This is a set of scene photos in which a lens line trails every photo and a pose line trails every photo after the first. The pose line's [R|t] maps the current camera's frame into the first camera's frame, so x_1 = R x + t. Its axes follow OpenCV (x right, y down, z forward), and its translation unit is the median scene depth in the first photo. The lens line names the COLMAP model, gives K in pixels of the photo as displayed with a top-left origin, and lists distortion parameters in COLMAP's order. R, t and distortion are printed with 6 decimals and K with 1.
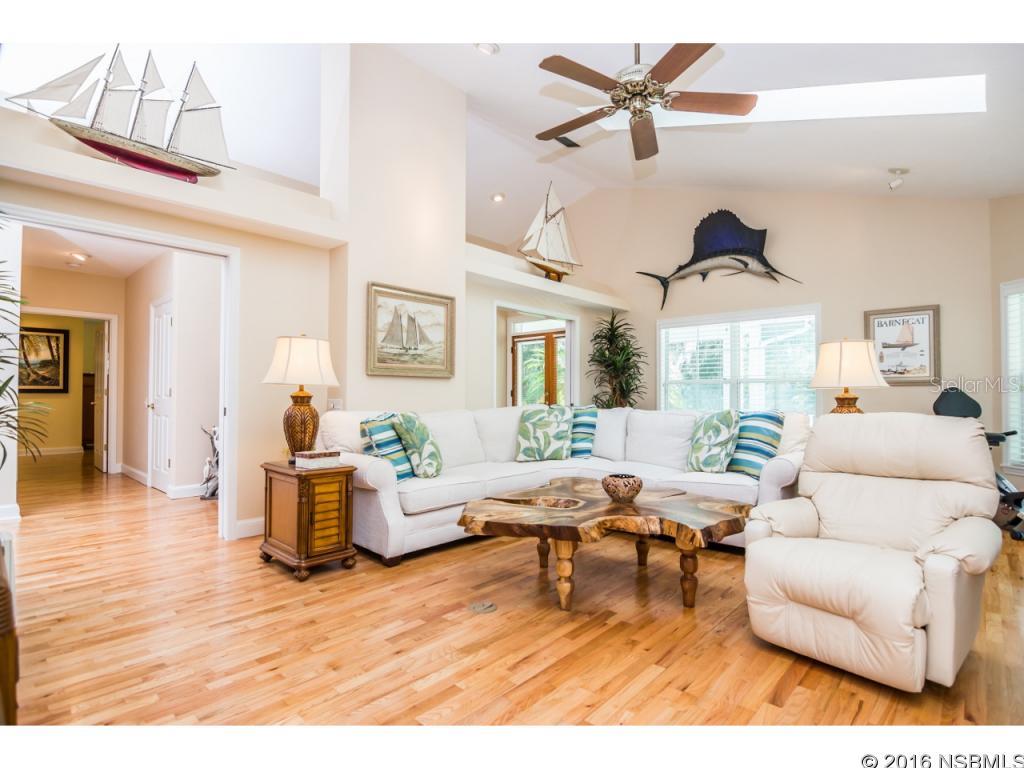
lens RADIAL K [[515.1, 0, 515.4], [0, 515.1, 388.2], [0, 0, 1]] dist [-0.013704, -0.006363]
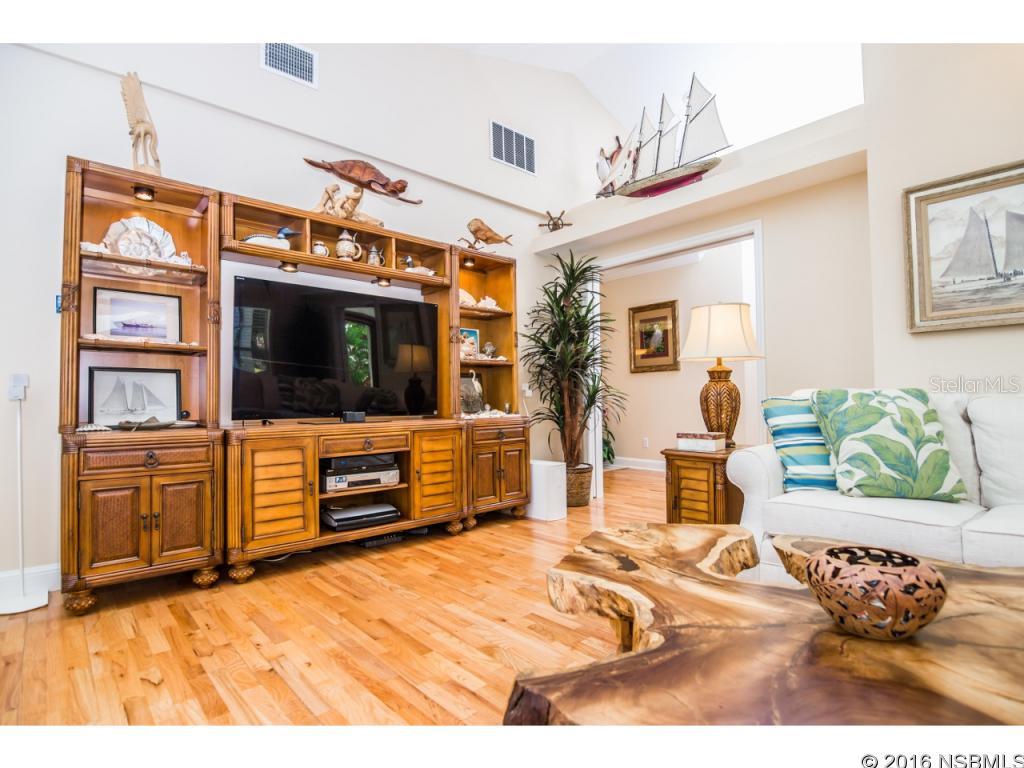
lens RADIAL K [[515.1, 0, 515.5], [0, 515.1, 386.5], [0, 0, 1]] dist [-0.013704, -0.006363]
pose [[-0.088984, -0.032710, -0.995496, 0.413126], [0.023376, 0.999117, -0.034919, 0.053670], [0.995759, -0.026378, -0.088141, 0.602218]]
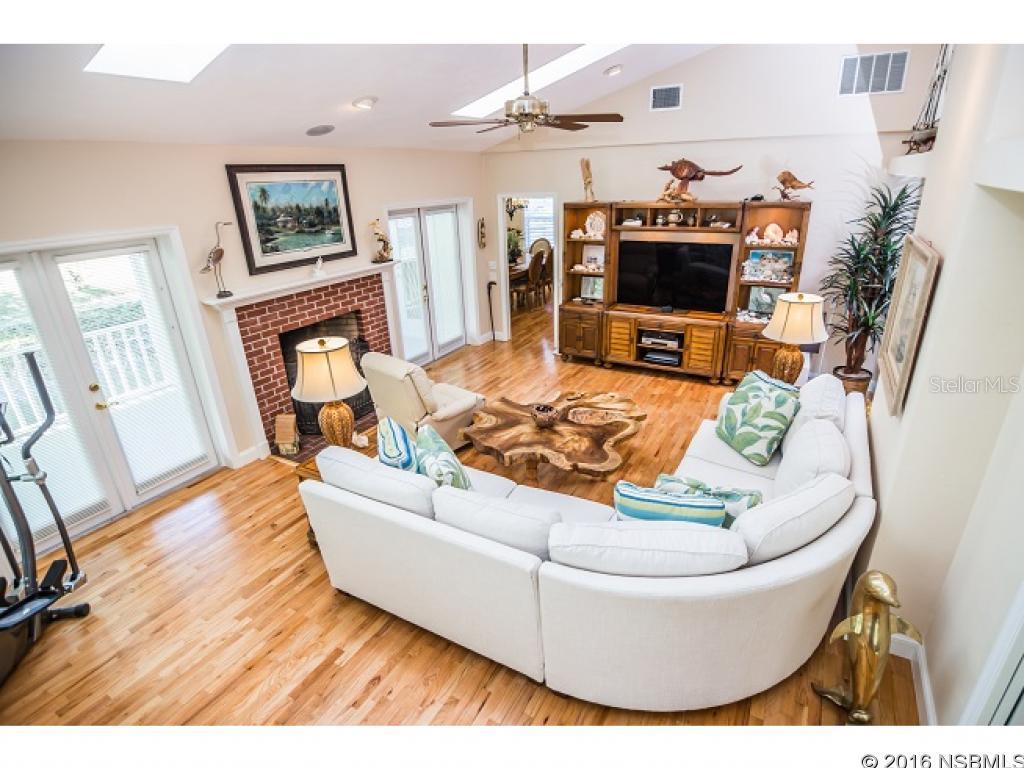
lens RADIAL K [[515.1, 0, 513.4], [0, 515.1, 384.7], [0, 0, 1]] dist [-0.013704, -0.006363]
pose [[-0.975331, 0.110351, -0.191184, 0.417599], [0.034006, 0.930854, 0.363806, -0.311877], [0.218110, 0.348330, -0.911643, 1.703098]]
